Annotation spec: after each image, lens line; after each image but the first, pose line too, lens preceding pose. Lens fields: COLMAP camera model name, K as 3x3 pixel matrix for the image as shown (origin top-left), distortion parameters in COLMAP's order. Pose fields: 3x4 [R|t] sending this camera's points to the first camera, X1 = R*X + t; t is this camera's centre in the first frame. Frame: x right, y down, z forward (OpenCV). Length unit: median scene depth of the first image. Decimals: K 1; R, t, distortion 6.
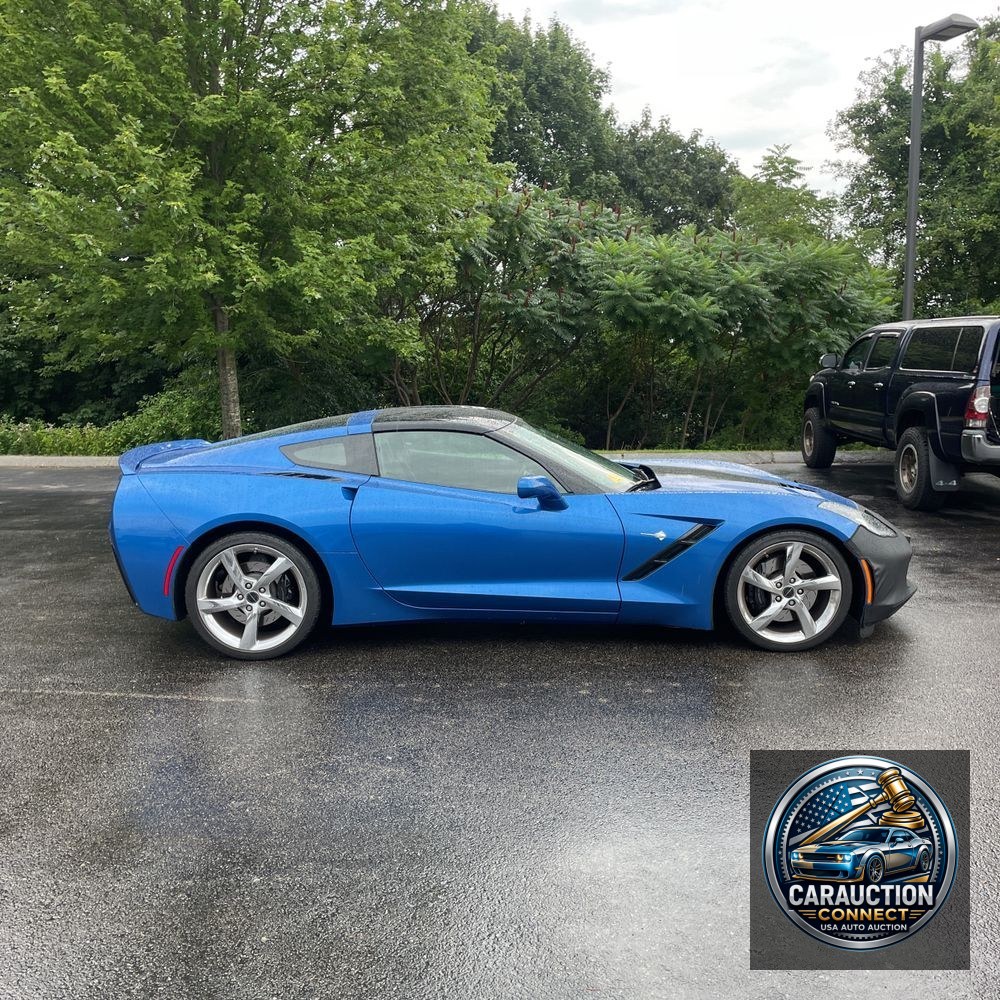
lens RADIAL K [[1001.8, 0, 503.2], [0, 1001.8, 506.9], [0, 0, 1]] dist [0.025093, 0.000000]
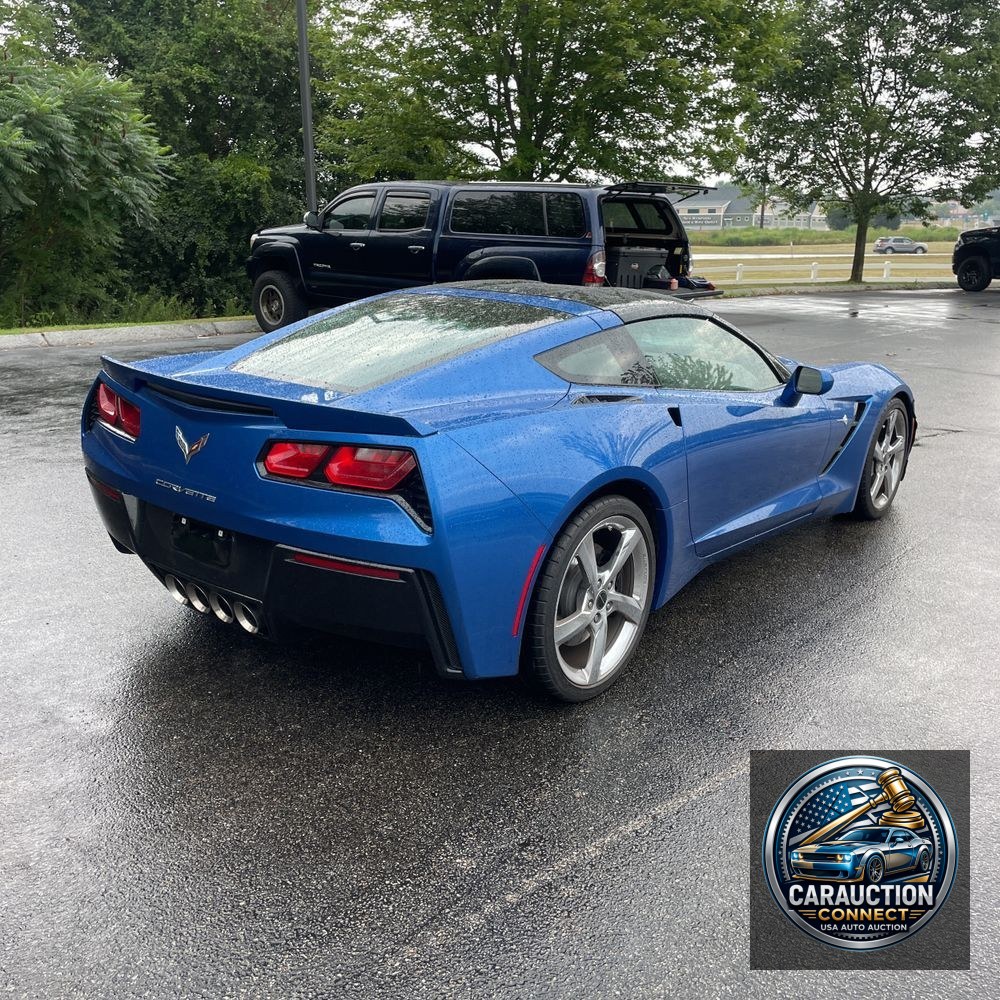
lens RADIAL K [[1001.8, 0, 500.7], [0, 1001.8, 501.2], [0, 0, 1]] dist [0.025093, 0.000000]
pose [[0.632739, -0.183548, 0.752298, -0.258928], [0.081813, 0.981910, 0.170758, -0.028708], [-0.770031, -0.046497, 0.636310, 0.224025]]
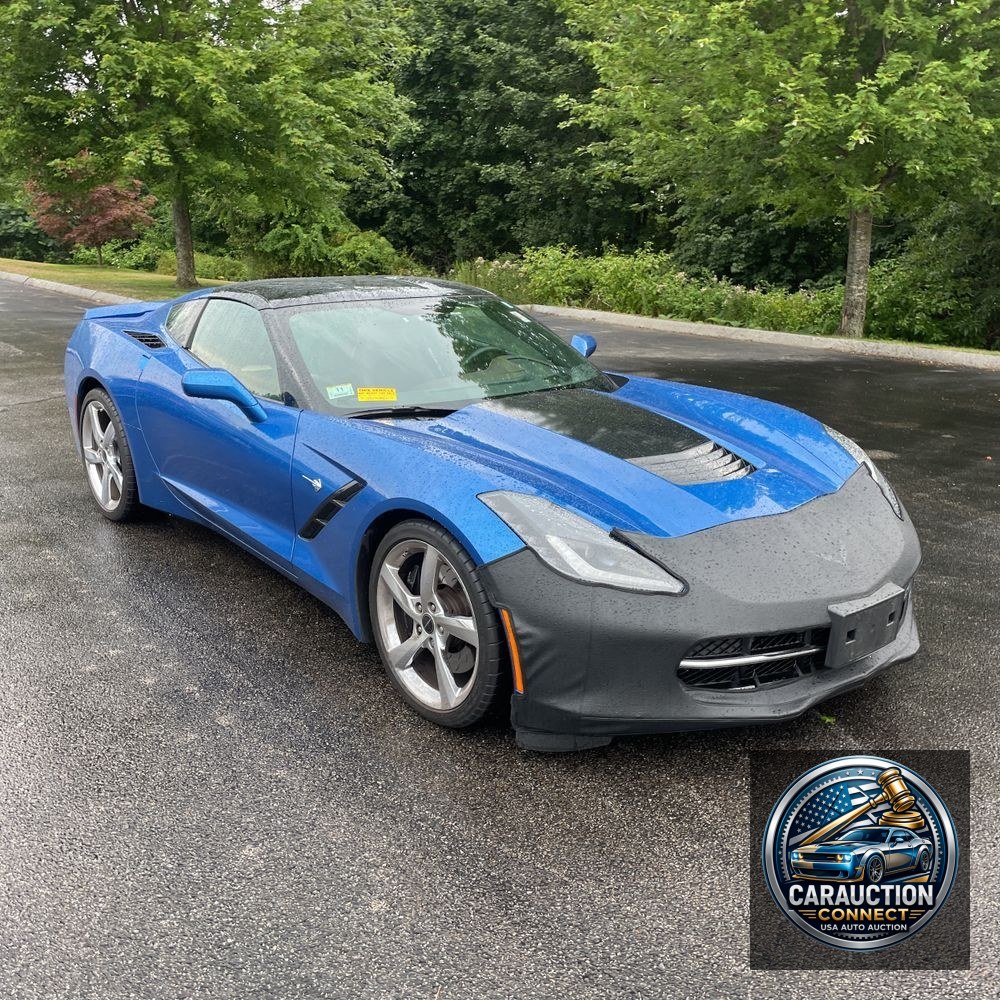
lens RADIAL K [[1001.8, 0, 506.6], [0, 1001.8, 499.7], [0, 0, 1]] dist [0.025093, 0.000000]
pose [[0.623240, 0.223258, -0.749485, 0.259185], [-0.131687, 0.974659, 0.180829, -0.034592], [0.770864, -0.014002, 0.636846, 0.232921]]
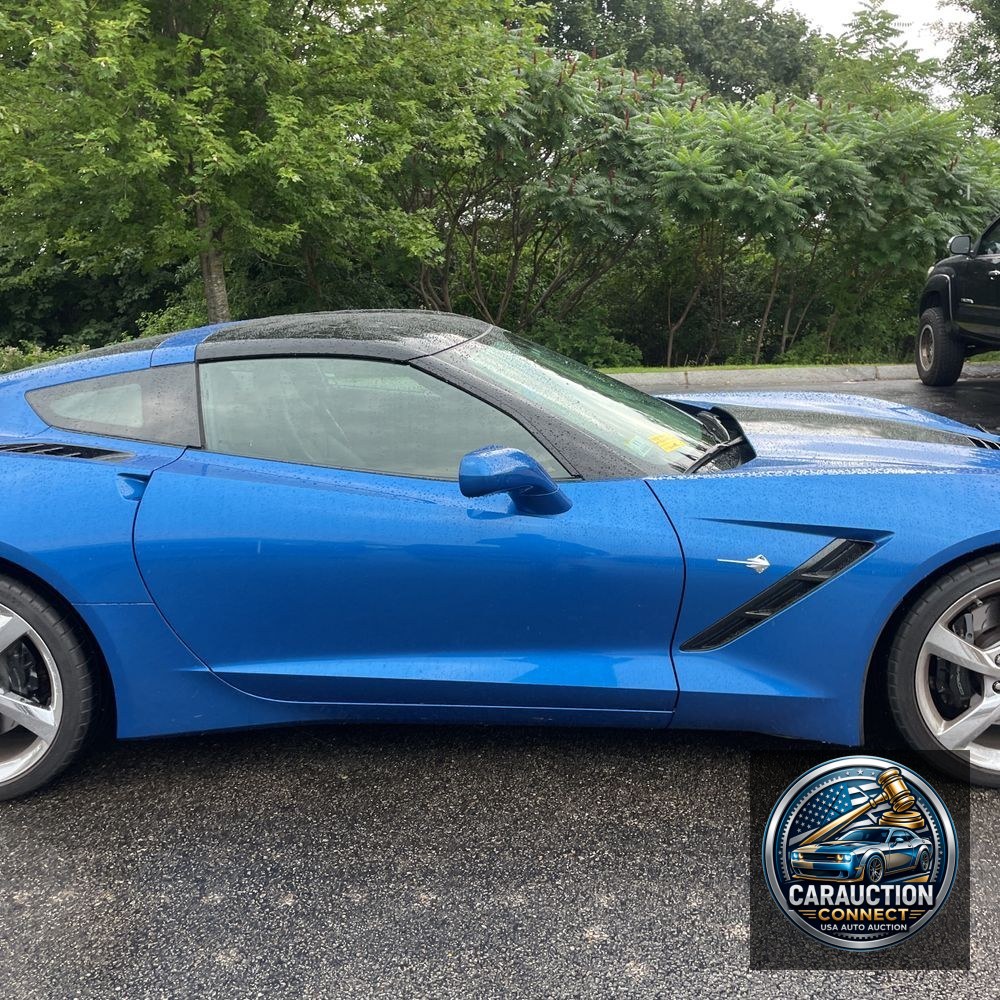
lens RADIAL K [[1001.8, 0, 505.4], [0, 1001.8, 497.8], [0, 0, 1]] dist [0.025093, 0.000000]
pose [[0.998053, -0.010626, -0.061454, 0.022060], [0.015302, 0.996980, 0.076130, -0.014993], [0.060459, -0.076922, 0.995202, 0.175262]]
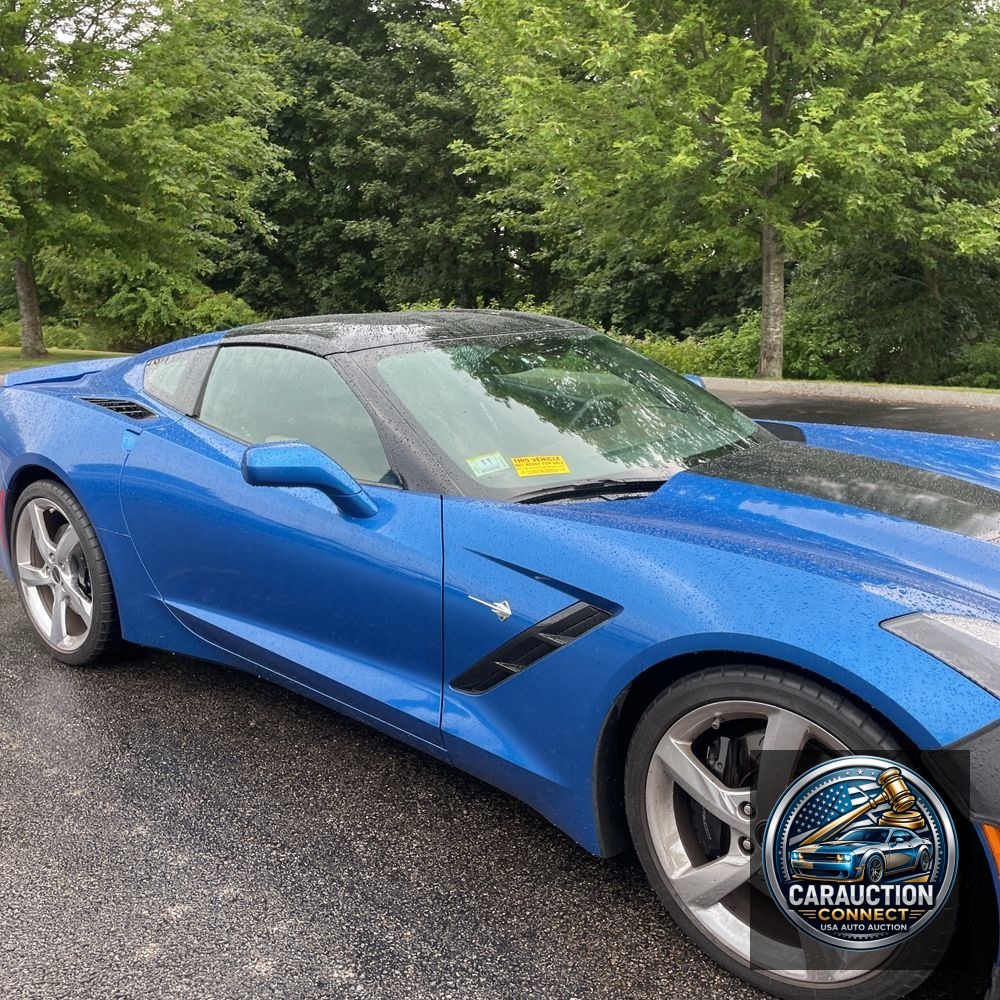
lens RADIAL K [[1001.8, 0, 510.1], [0, 1001.8, 495.3], [0, 0, 1]] dist [0.025093, 0.000000]
pose [[0.745739, 0.134673, -0.652485, 0.151766], [-0.089996, 0.990743, 0.101630, -0.022513], [0.660132, -0.017069, 0.750956, 0.235998]]
